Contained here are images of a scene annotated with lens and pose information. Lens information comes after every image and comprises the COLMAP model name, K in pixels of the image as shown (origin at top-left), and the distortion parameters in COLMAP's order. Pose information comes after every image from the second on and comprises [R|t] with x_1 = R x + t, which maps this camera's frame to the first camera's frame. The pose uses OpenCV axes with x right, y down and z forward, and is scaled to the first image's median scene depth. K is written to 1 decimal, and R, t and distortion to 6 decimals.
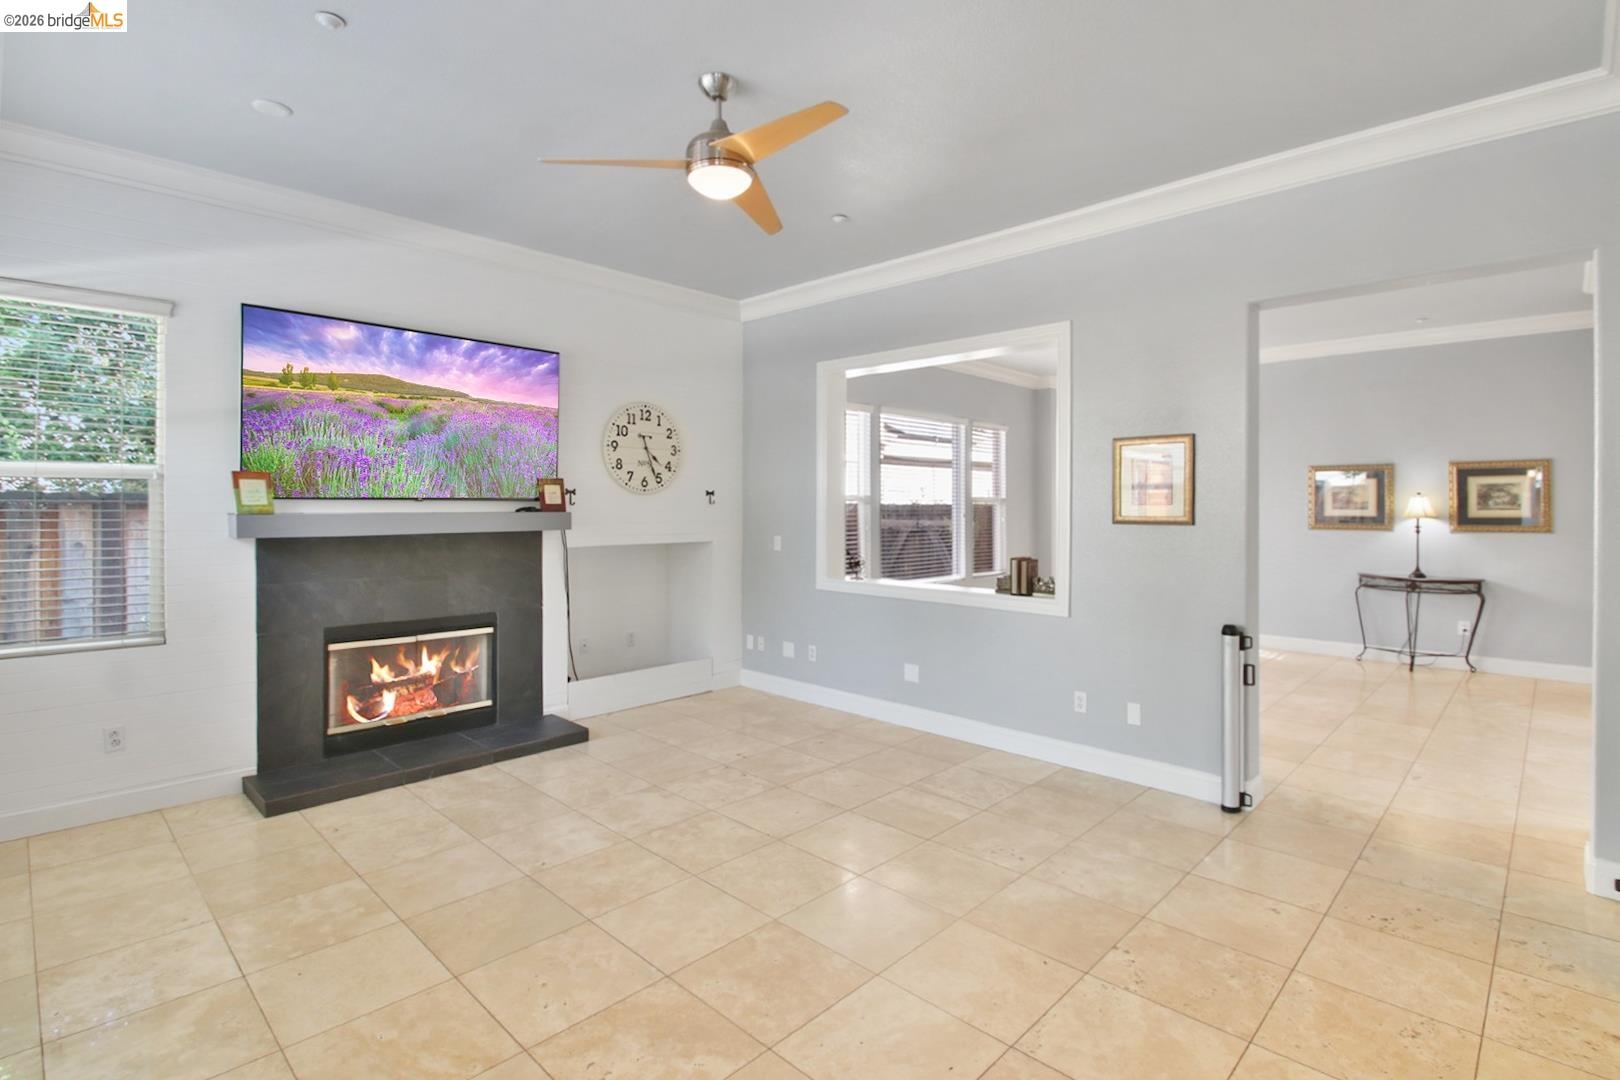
lens RADIAL K [[760.2, 0, 788.8], [0, 760.2, 507.3], [0, 0, 1]] dist [-0.000991, -0.002653]
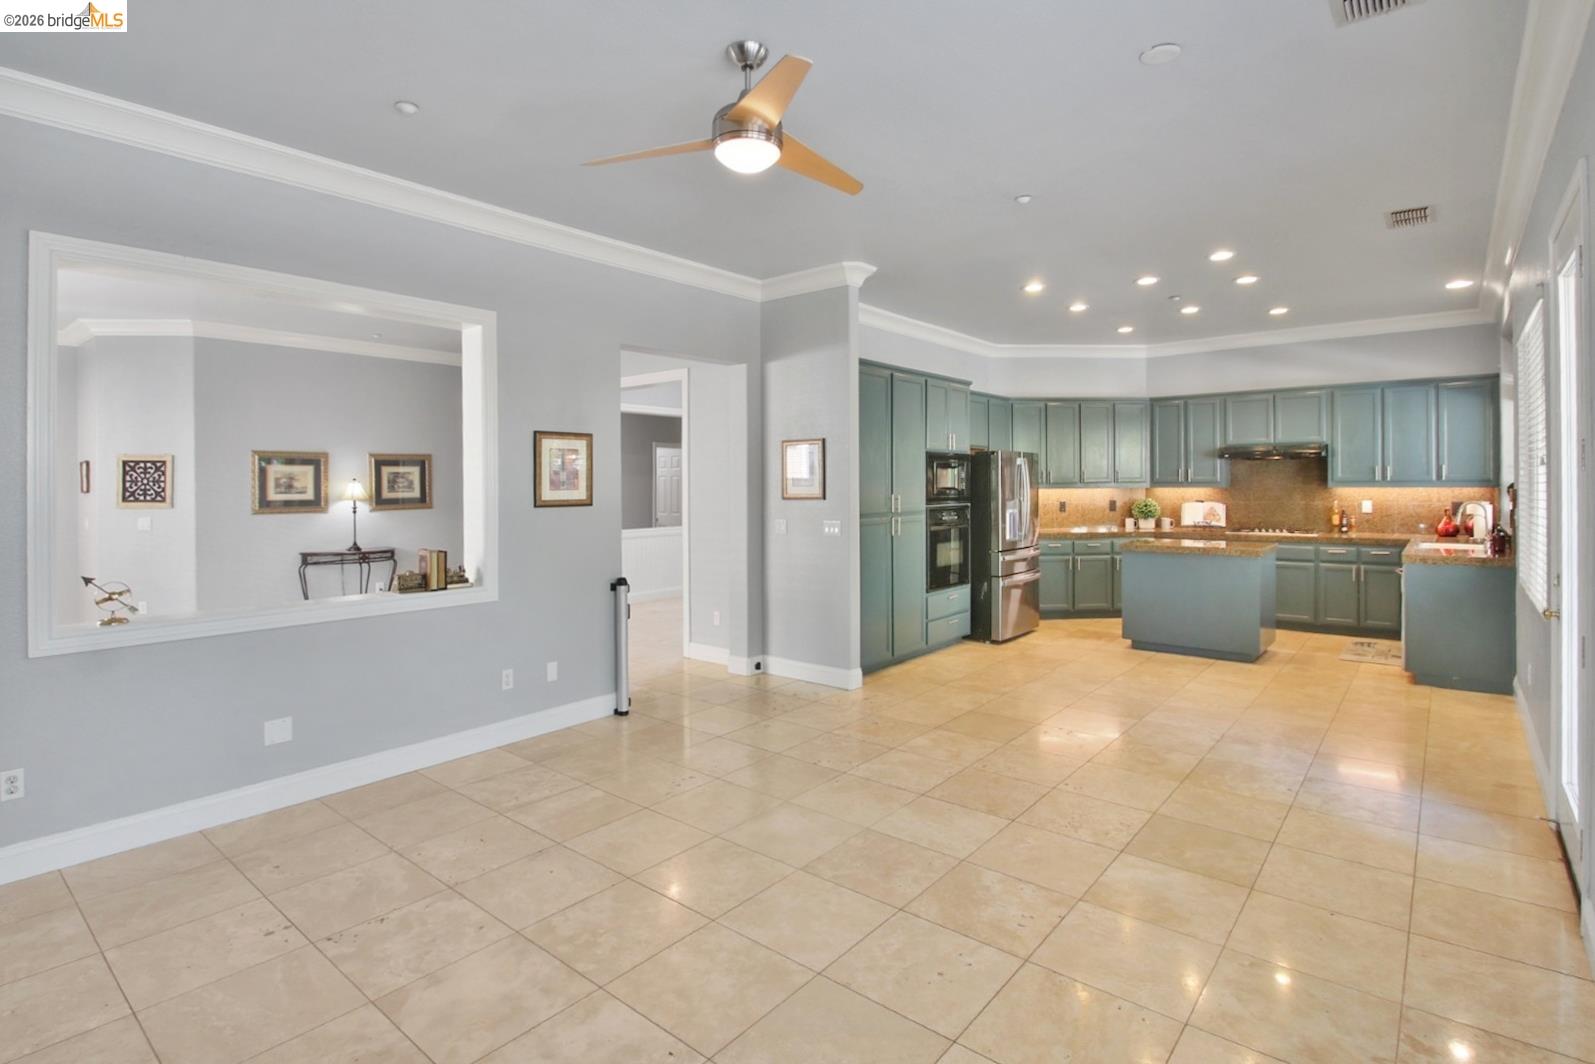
lens RADIAL K [[781.7, 0, 795.1], [0, 781.7, 501.6], [0, 0, 1]] dist [-0.000976, -0.005072]
pose [[-0.077754, -0.023104, 0.996705, -0.656251], [0.009238, 0.999672, 0.023894, -0.009944], [-0.996930, 0.011065, -0.077515, 0.629579]]
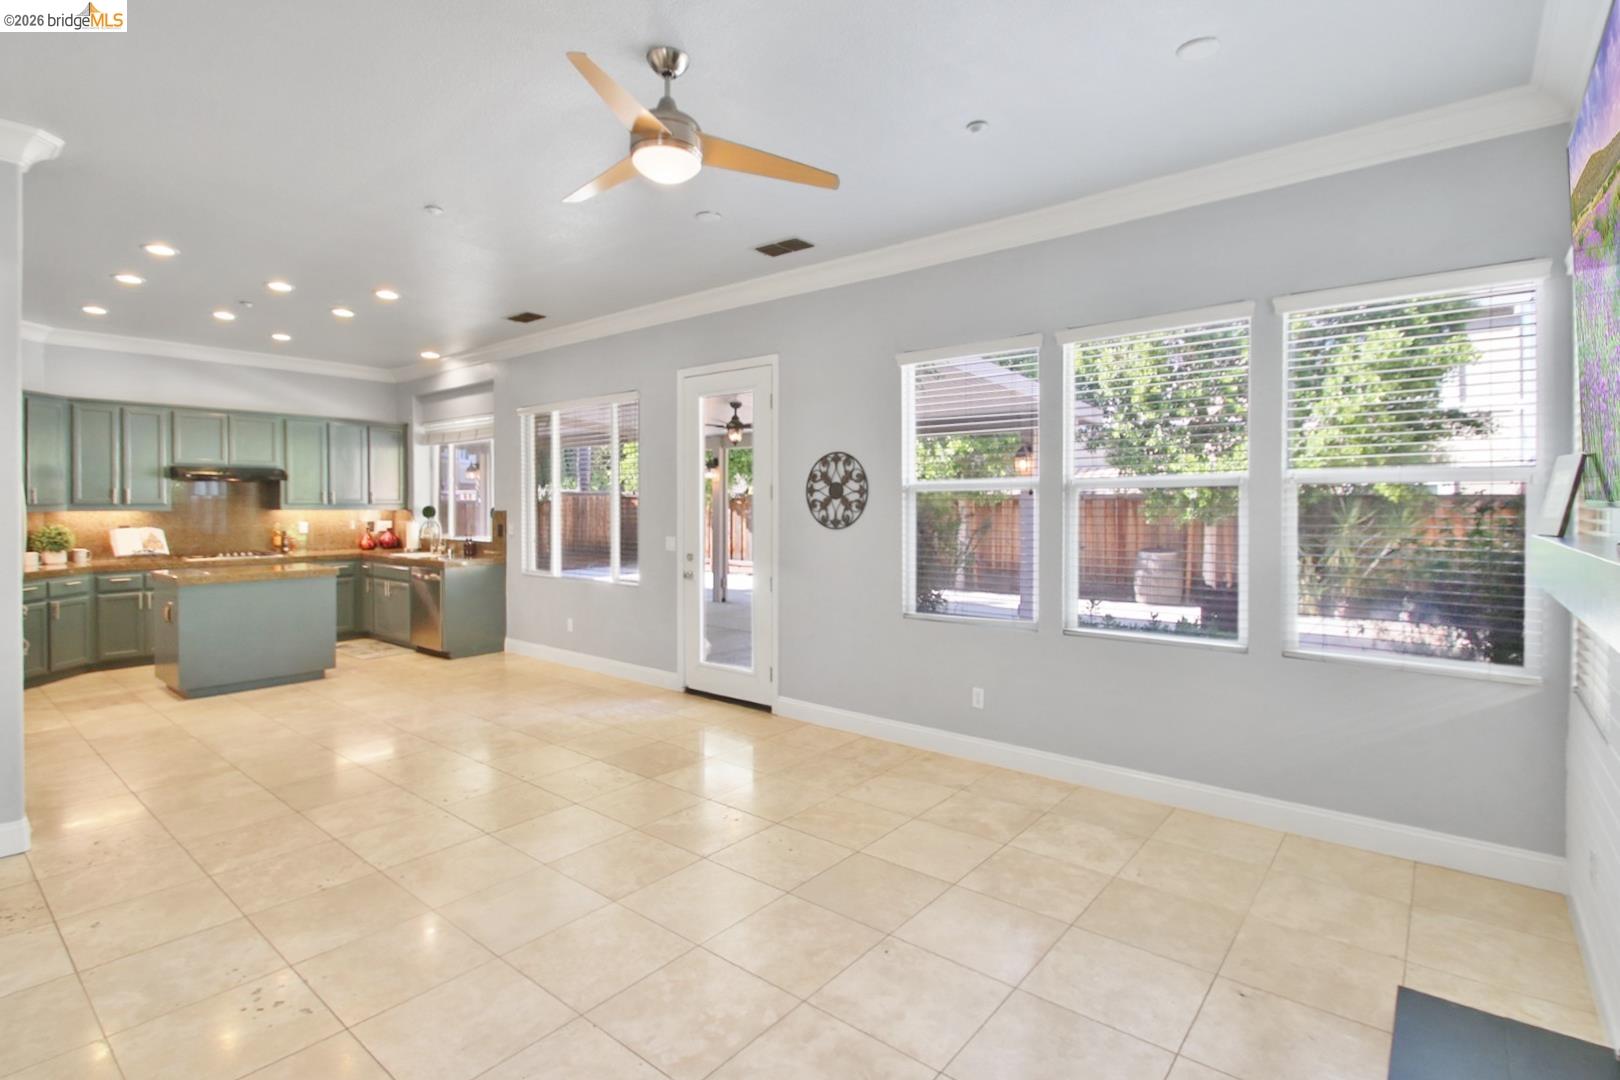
lens RADIAL K [[794.0, 0, 797.8], [0, 794.0, 510.7], [0, 0, 1]] dist [-0.000976, -0.005072]
pose [[-0.996093, -0.001603, -0.088297, -0.101259], [-0.002489, 0.999948, 0.009918, -0.009657], [0.088277, 0.010099, -0.996045, 1.230326]]
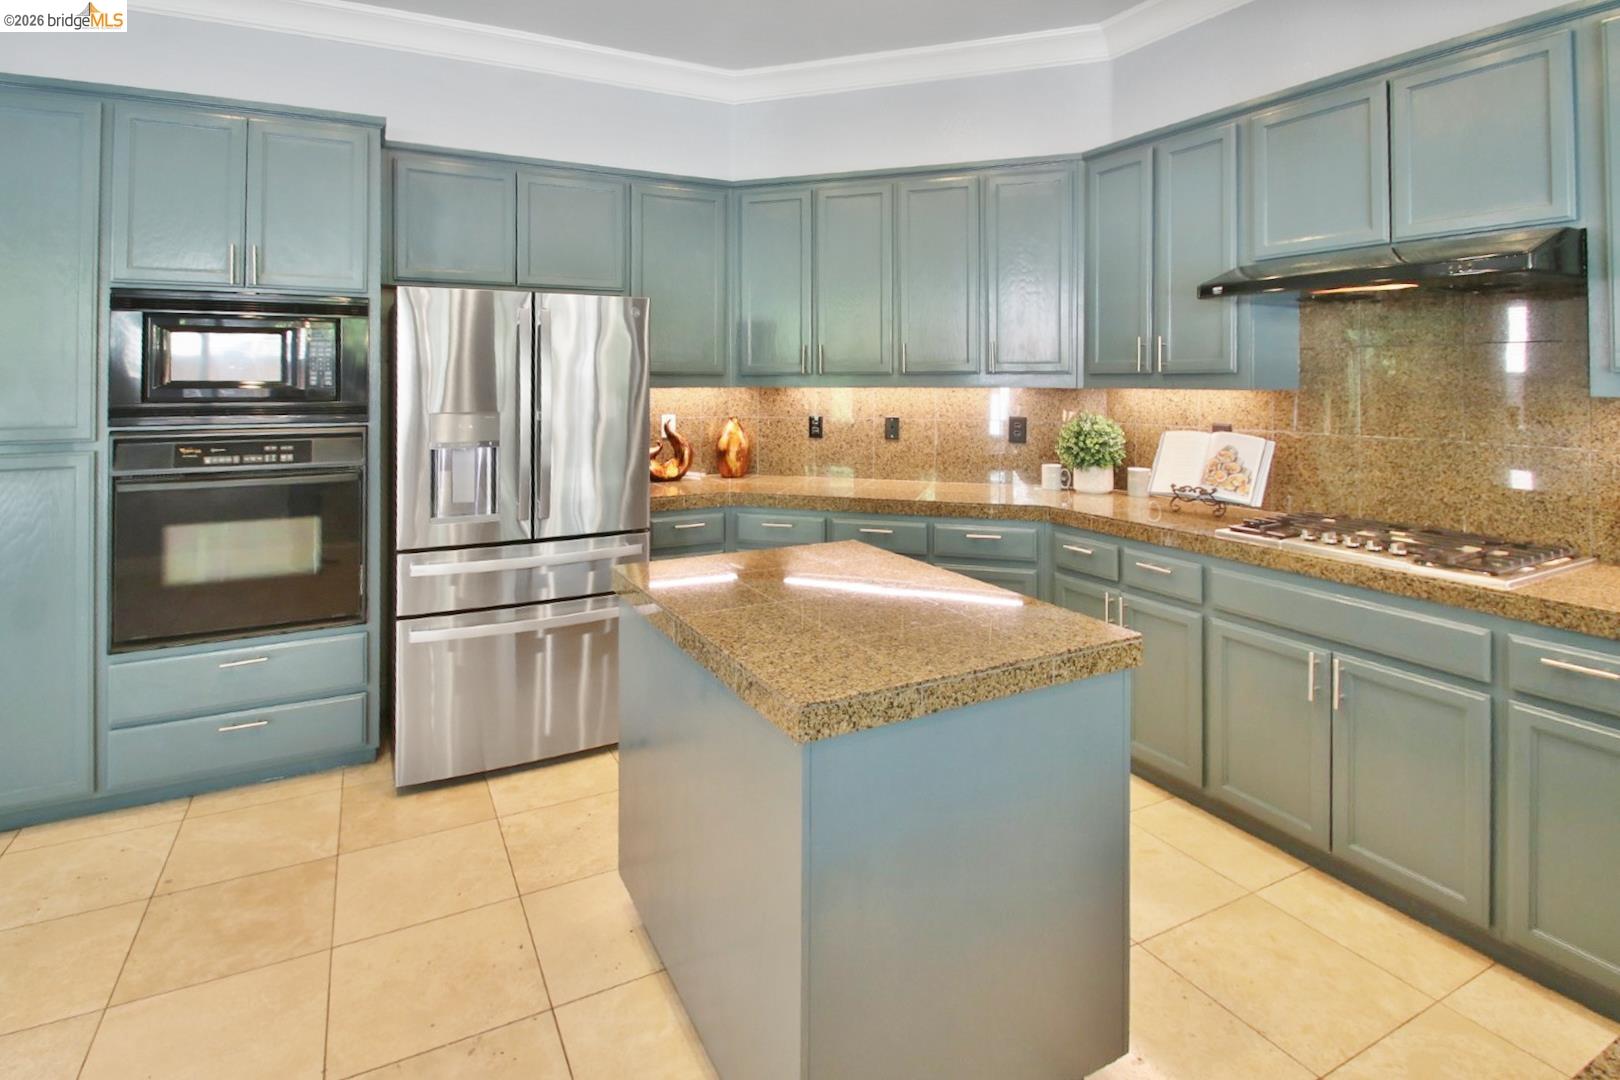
lens RADIAL K [[794.0, 0, 821.3], [0, 794.0, 394.7], [0, 0, 1]] dist [-0.000976, -0.005072]
pose [[0.301835, -0.016828, 0.953212, 0.357550], [0.001516, 0.999851, 0.017172, 0.002614], [-0.953359, -0.003738, 0.301816, -0.342404]]
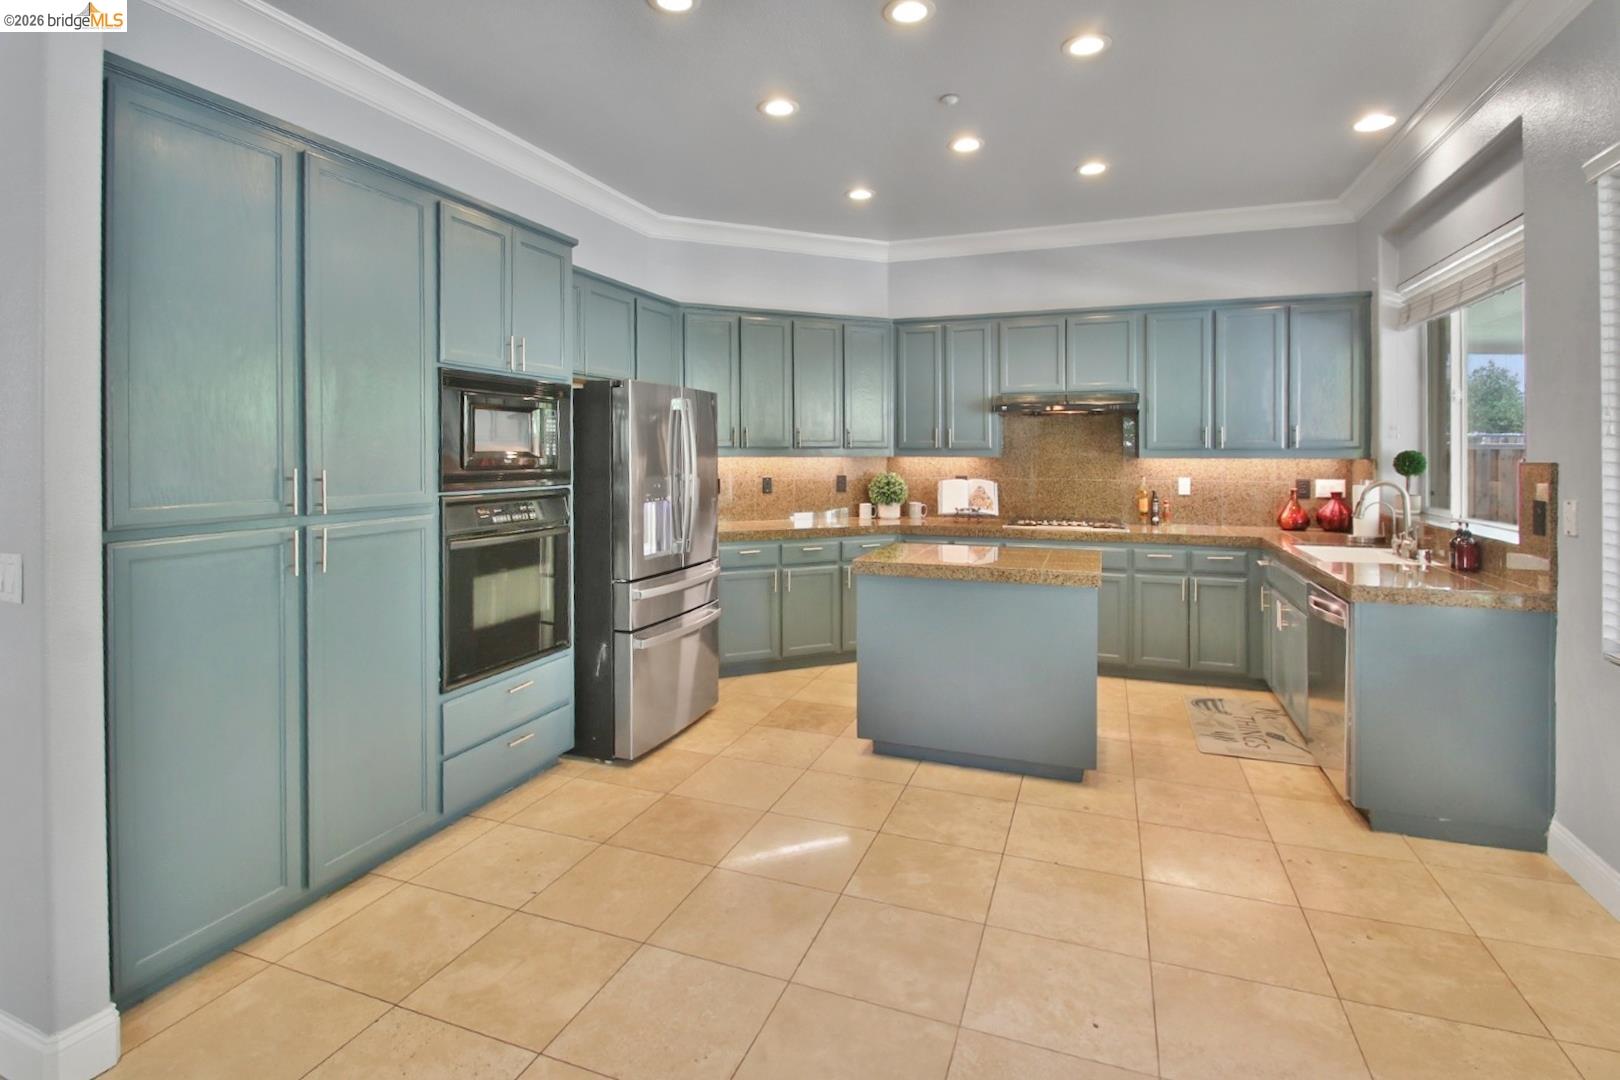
lens RADIAL K [[794.0, 0, 804.9], [0, 794.0, 460.6], [0, 0, 1]] dist [-0.000976, -0.005072]
pose [[-0.406095, -0.012244, 0.913749, 0.051035], [-0.001634, 0.999918, 0.012672, 0.000056], [-0.913830, 0.003653, -0.406081, 0.276190]]
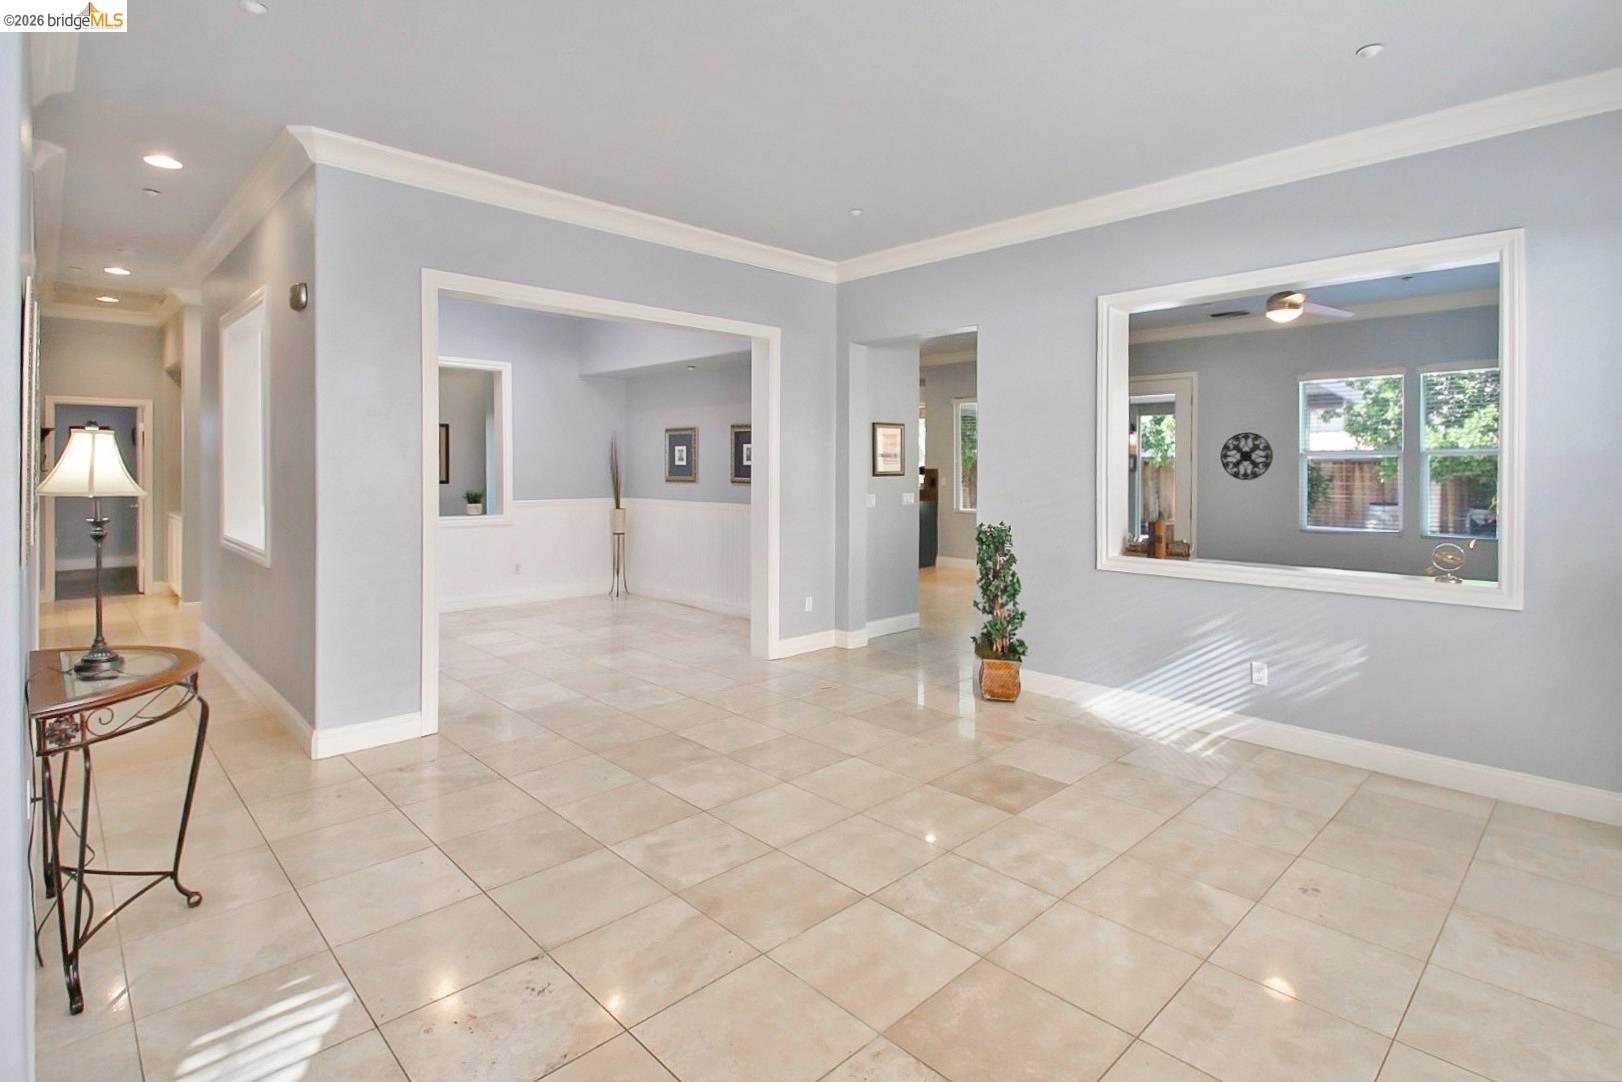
lens RADIAL K [[794.9, 0, 800.0], [0, 794.9, 473.9], [0, 0, 1]] dist [-0.000976, -0.005072]
pose [[-0.999091, -0.002998, 0.042519, 0.696441], [-0.002508, 0.999930, 0.011587, -0.004692], [-0.042550, 0.011470, -0.999028, 1.995841]]
